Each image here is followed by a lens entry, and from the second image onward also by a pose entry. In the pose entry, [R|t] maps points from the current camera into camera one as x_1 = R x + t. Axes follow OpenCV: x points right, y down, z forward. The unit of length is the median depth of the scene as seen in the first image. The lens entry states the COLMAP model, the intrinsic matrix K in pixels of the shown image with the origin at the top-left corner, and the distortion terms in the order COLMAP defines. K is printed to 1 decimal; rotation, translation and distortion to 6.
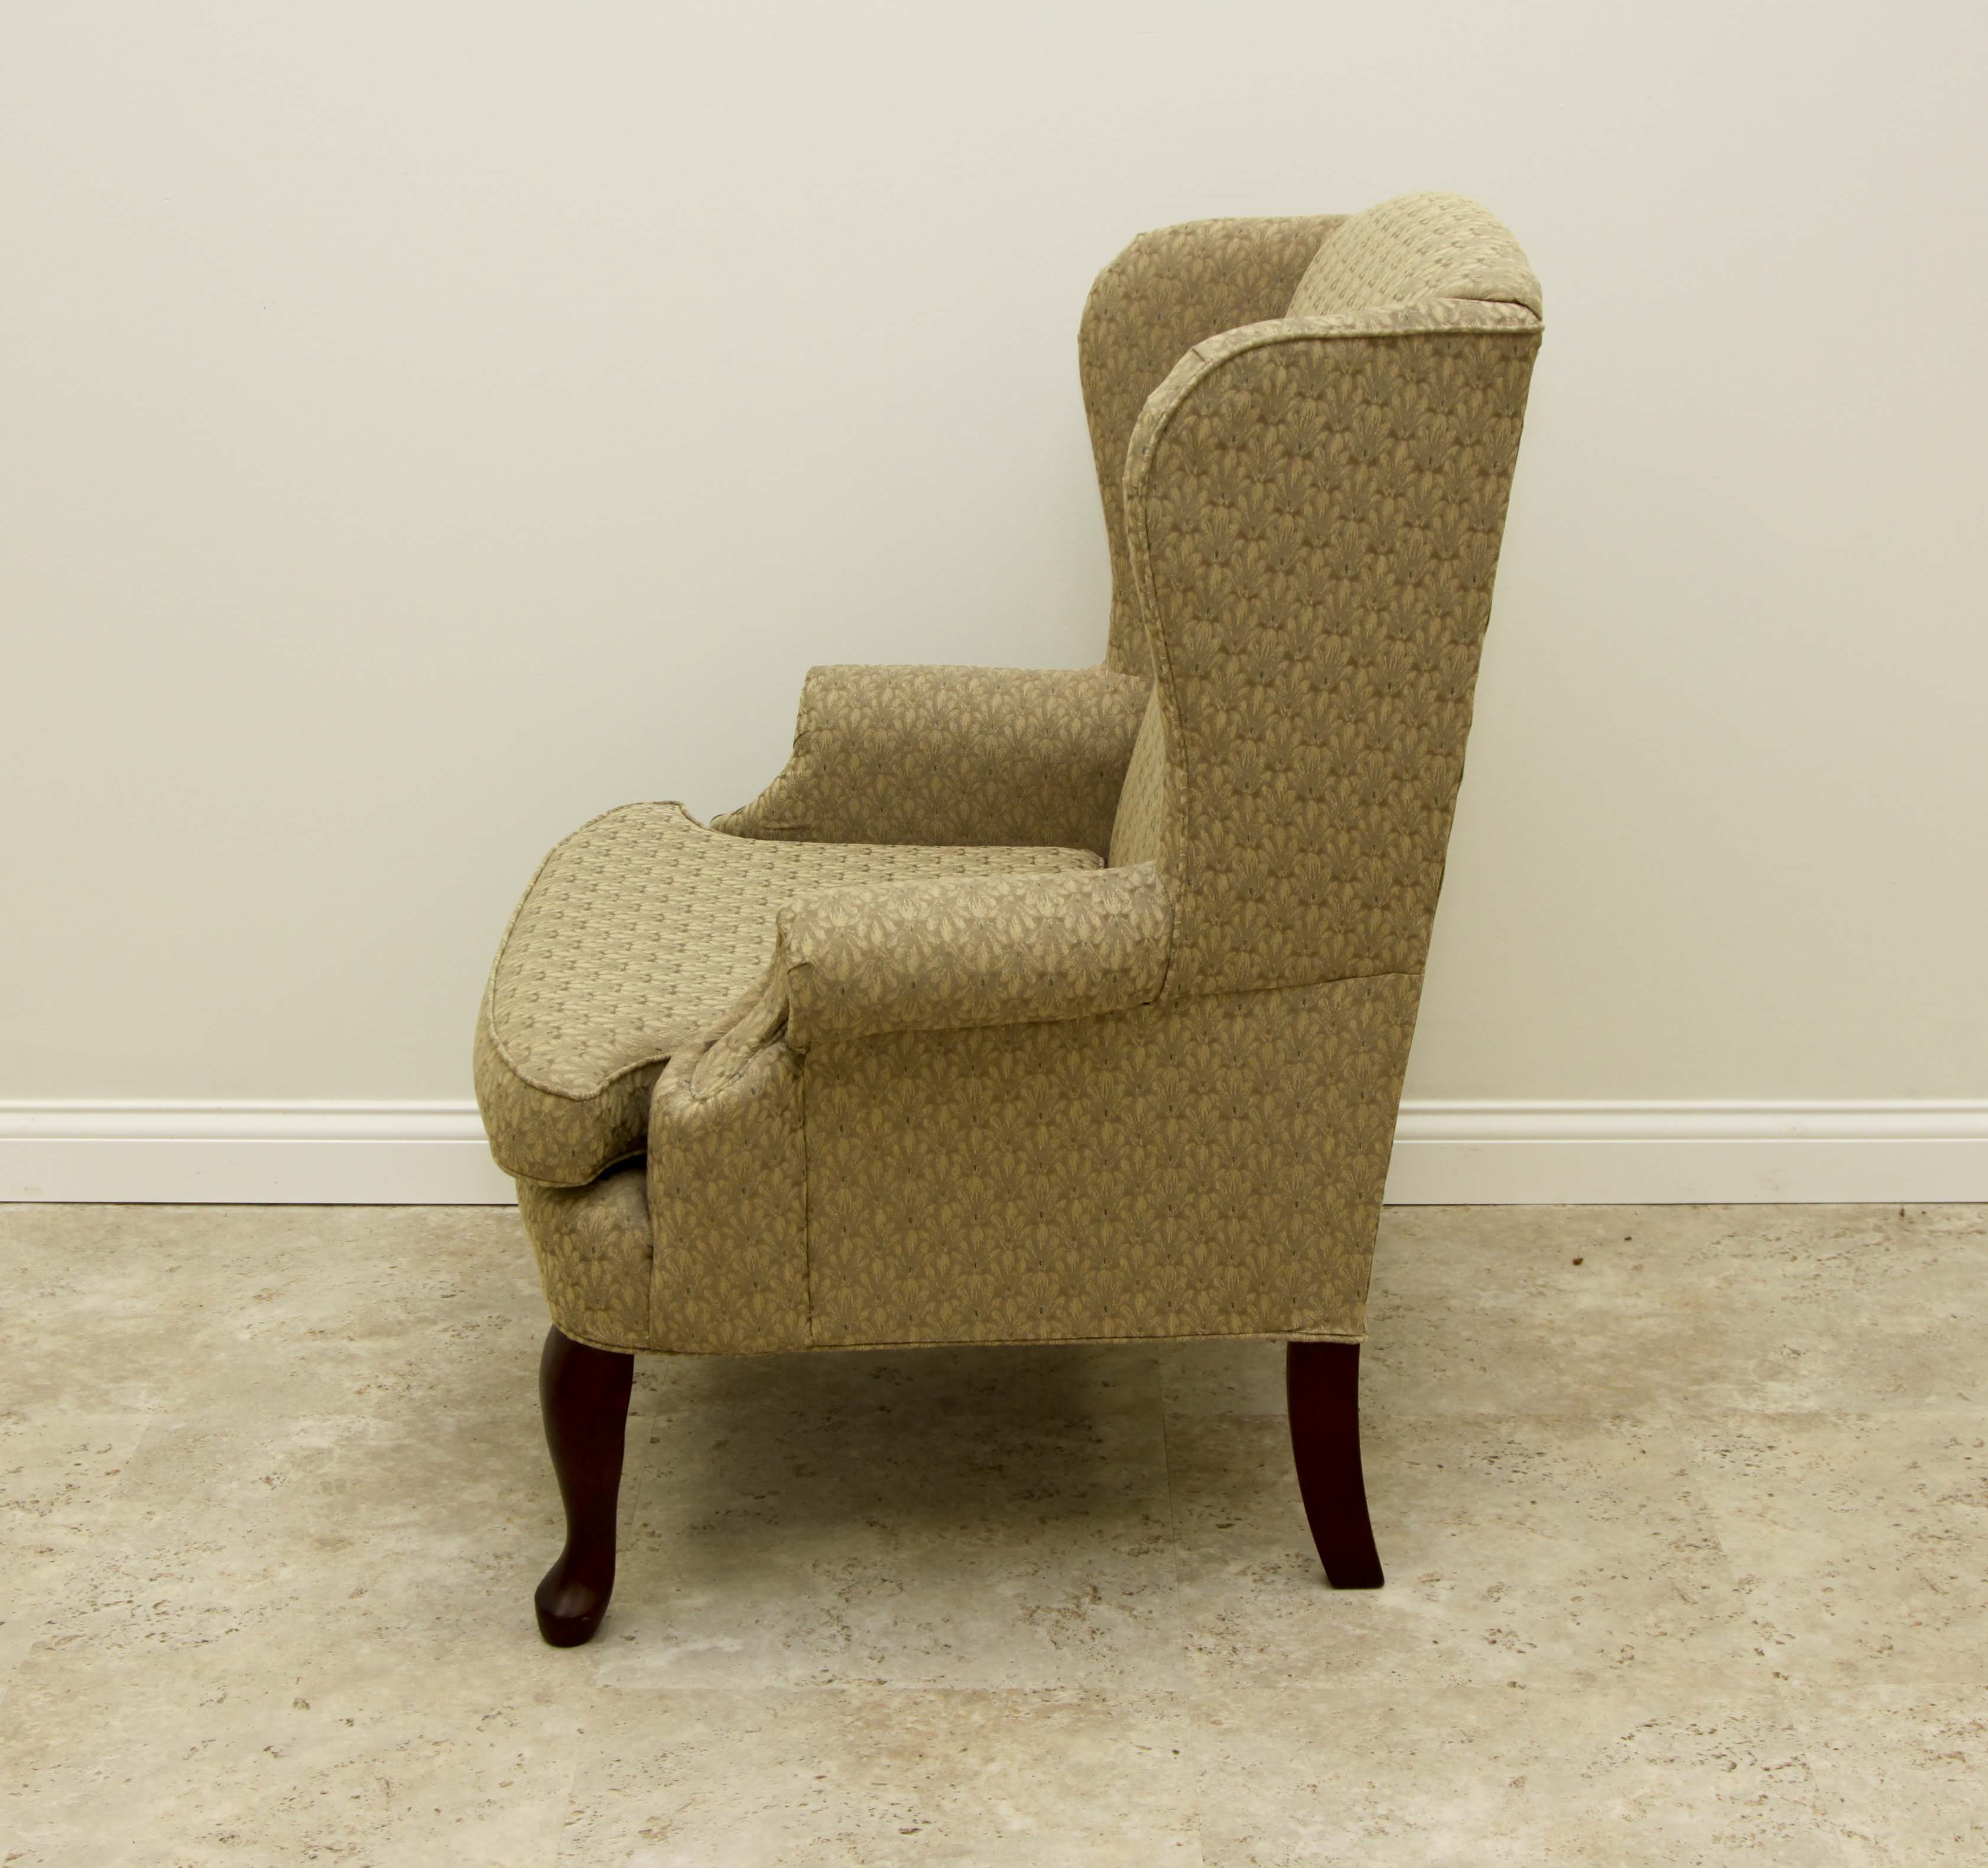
lens RADIAL K [[3284.4, 0, 994.0], [0, 3284.4, 934.0], [0, 0, 1]] dist [-0.115319, 0.096509]
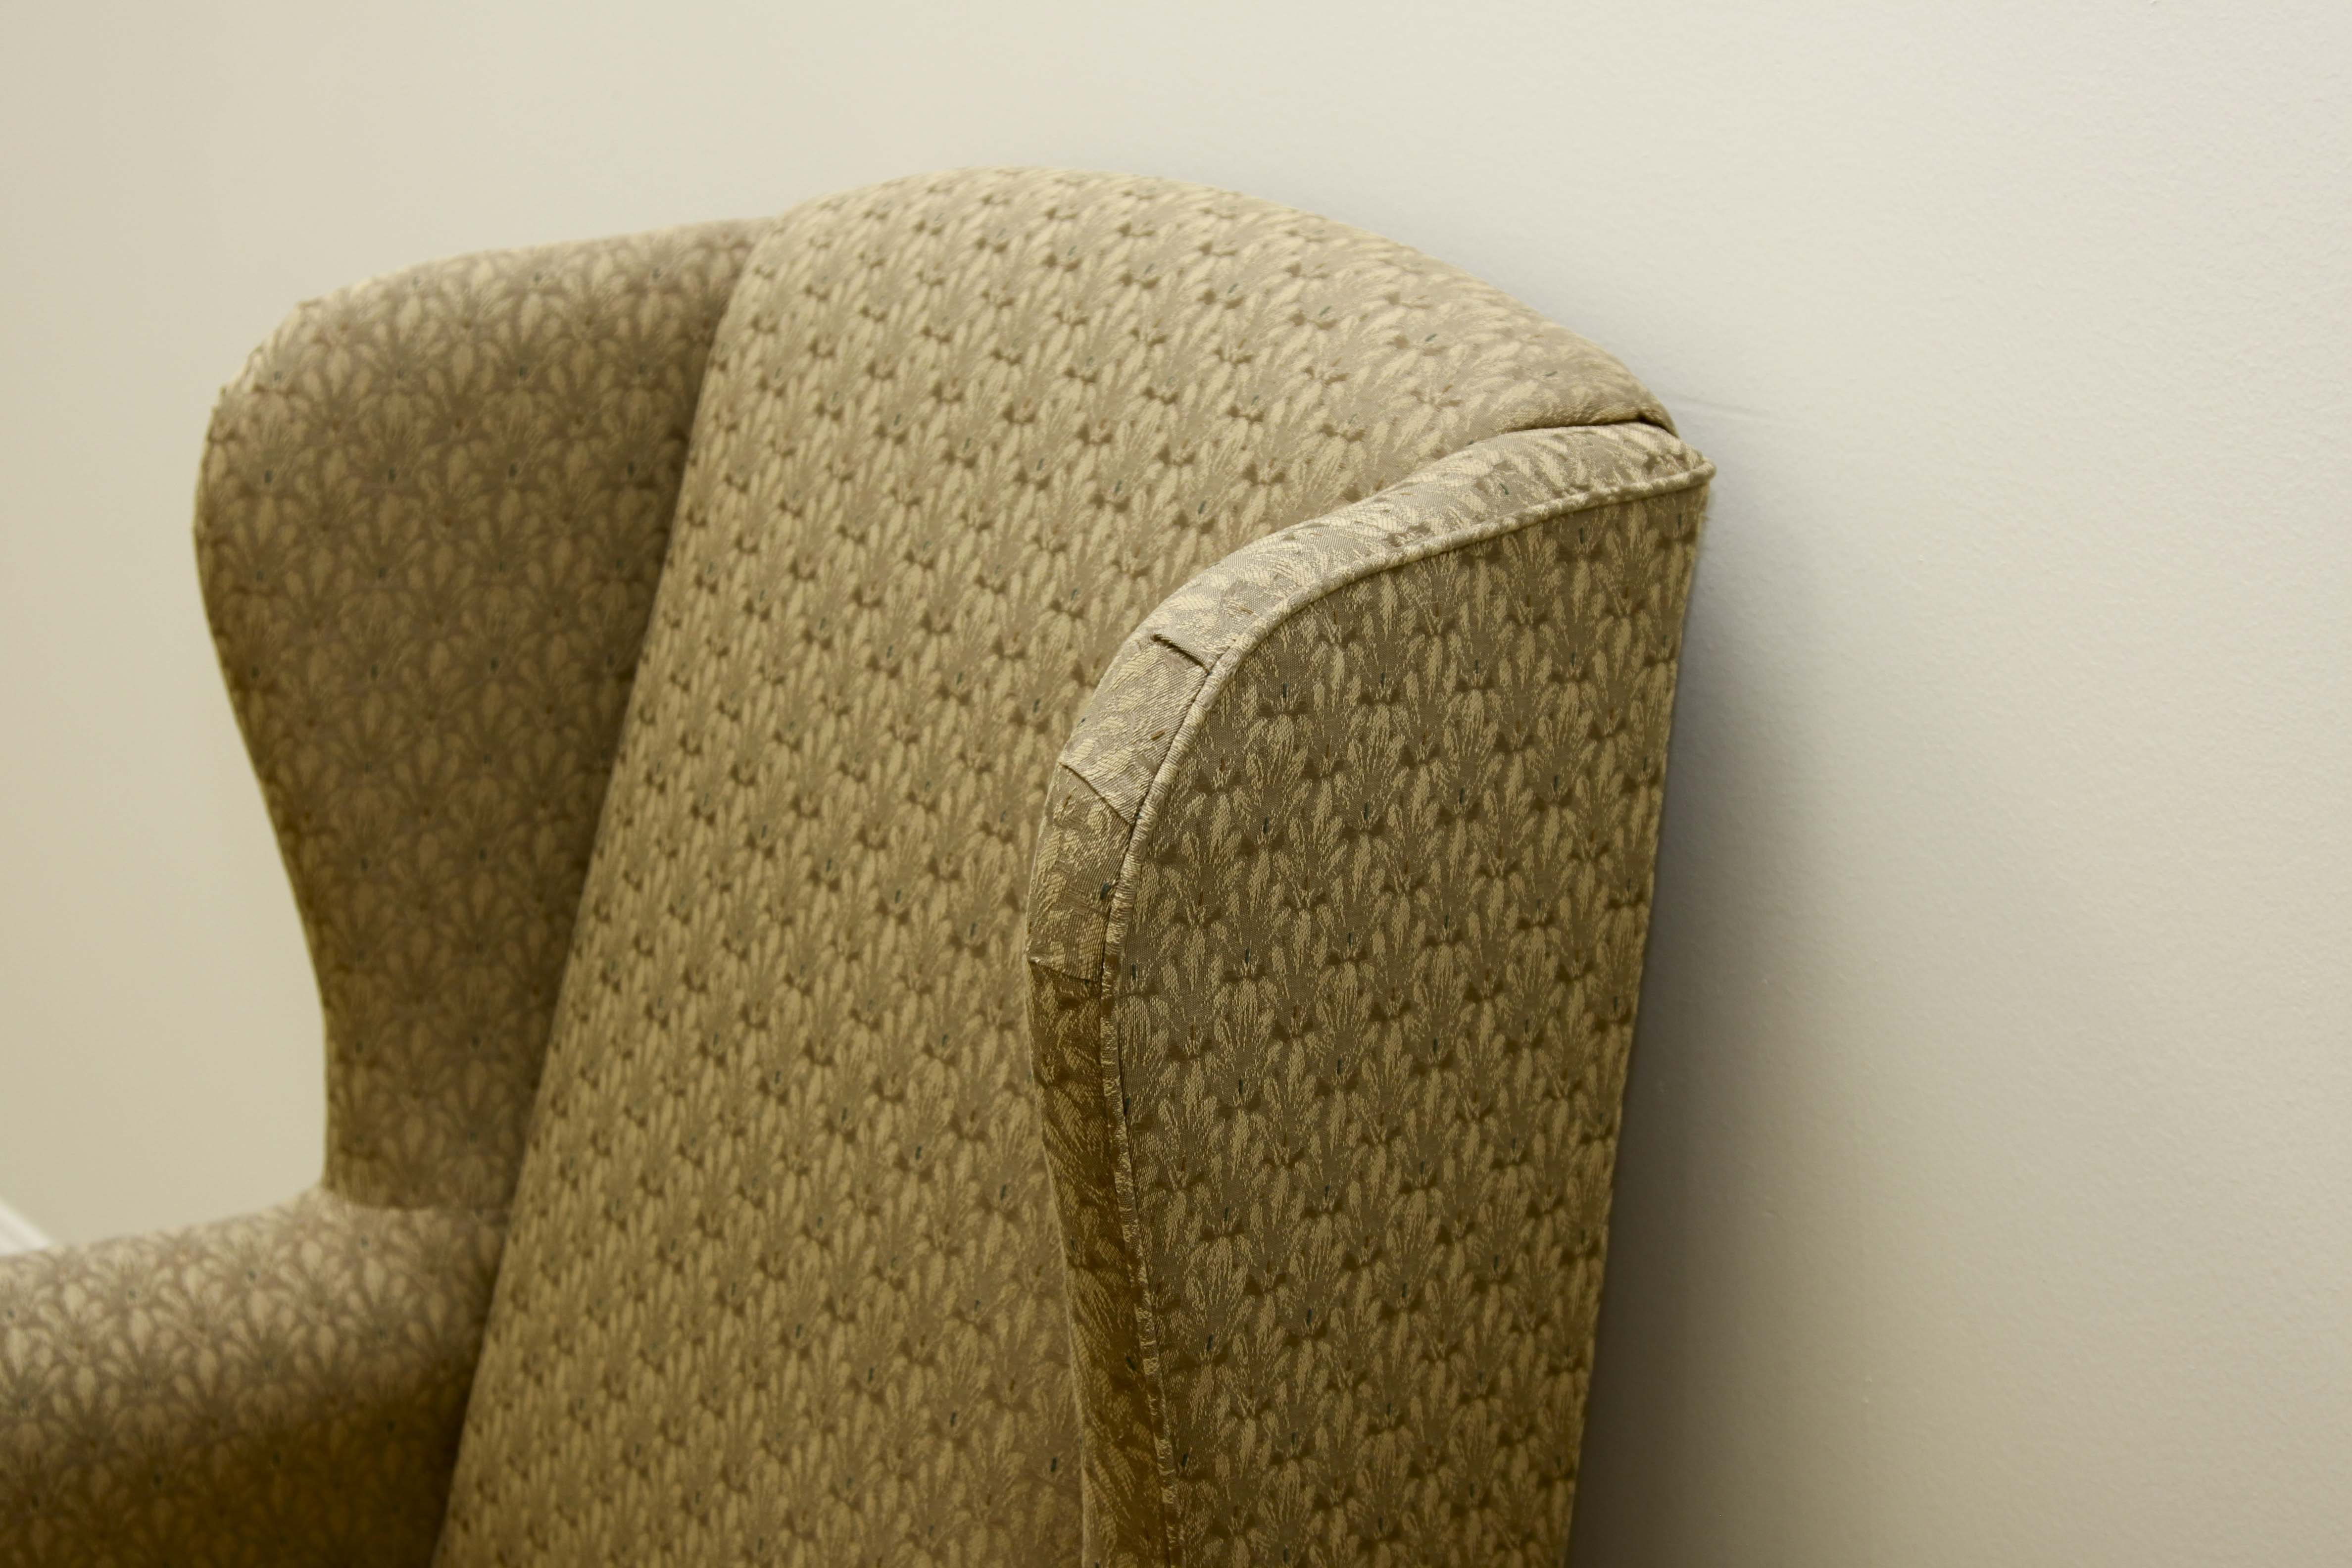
lens RADIAL K [[4191.3, 0, 1176.0], [0, 4191.3, 784.0], [0, 0, 1]] dist [0.015722, 0.177509]
pose [[0.835575, -0.172736, 0.521514, -0.218148], [0.188376, 0.981819, 0.023380, -0.166613], [-0.516070, 0.078705, 0.852923, 0.515935]]
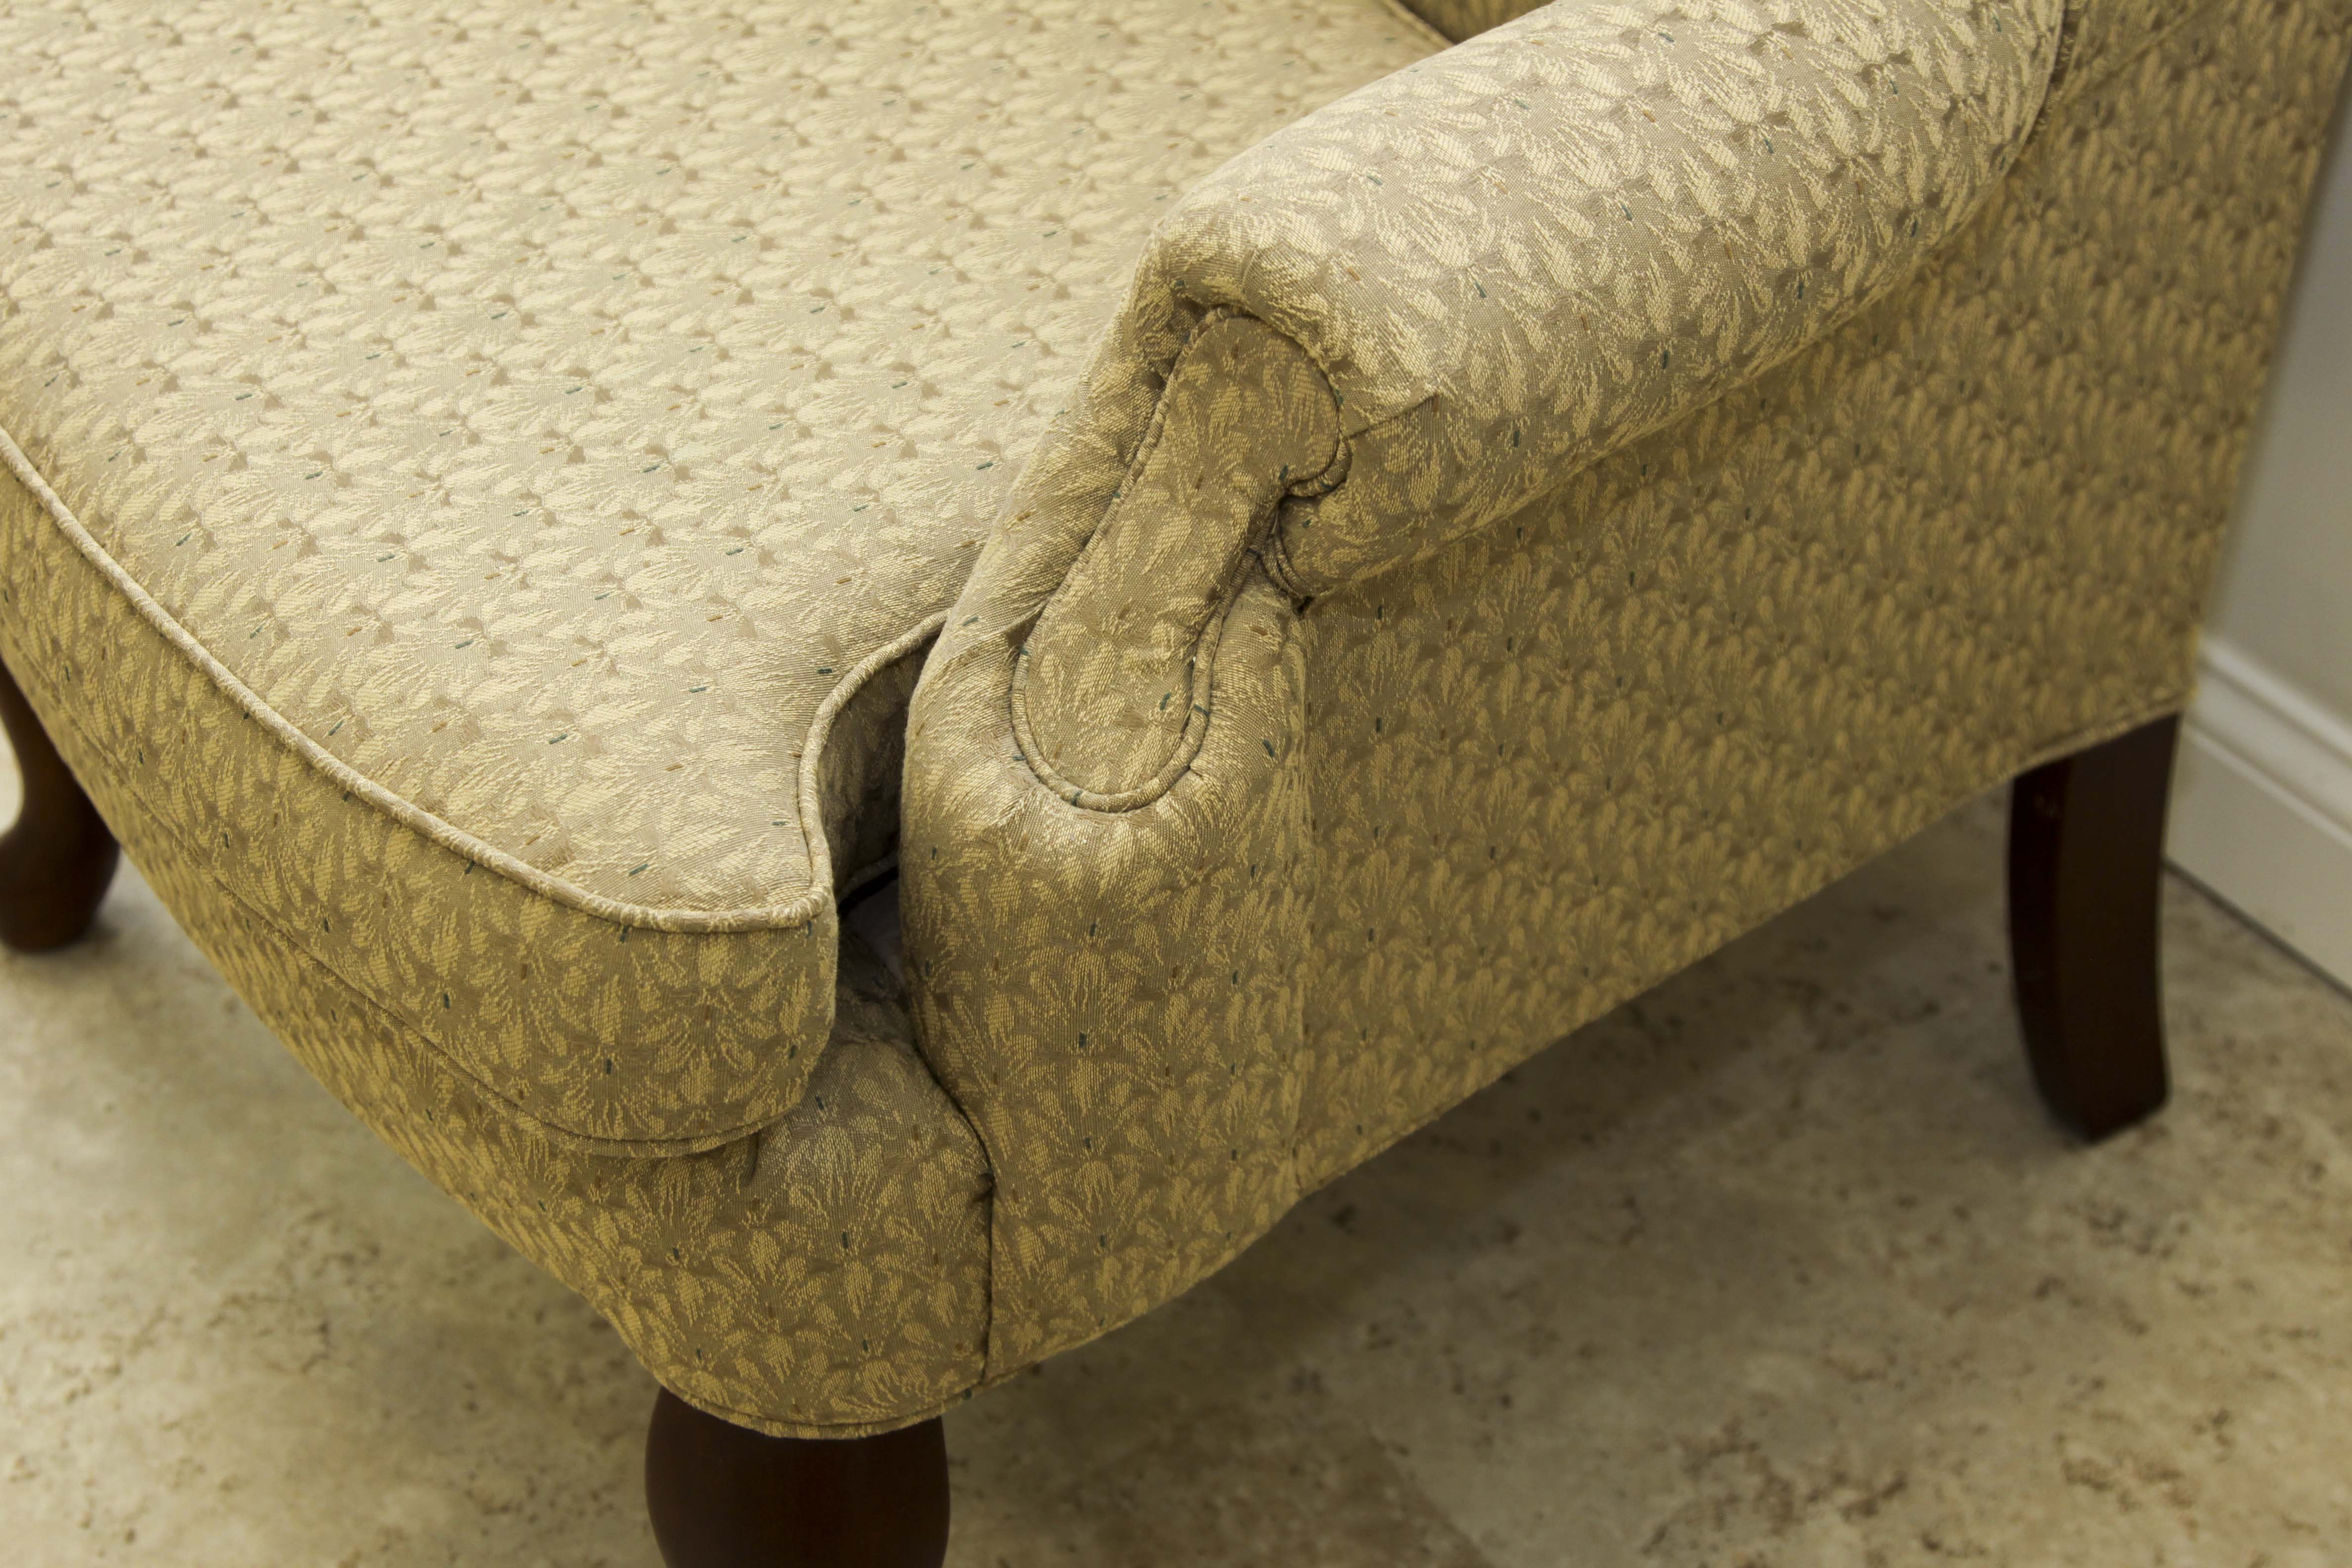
lens RADIAL K [[4191.3, 0, 1176.0], [0, 4191.3, 784.0], [0, 0, 1]] dist [0.015722, 0.177509]
pose [[0.851180, -0.351756, 0.389565, -0.269126], [0.198341, 0.902732, 0.381754, -0.130633], [-0.485957, -0.247674, 0.838155, 0.619977]]
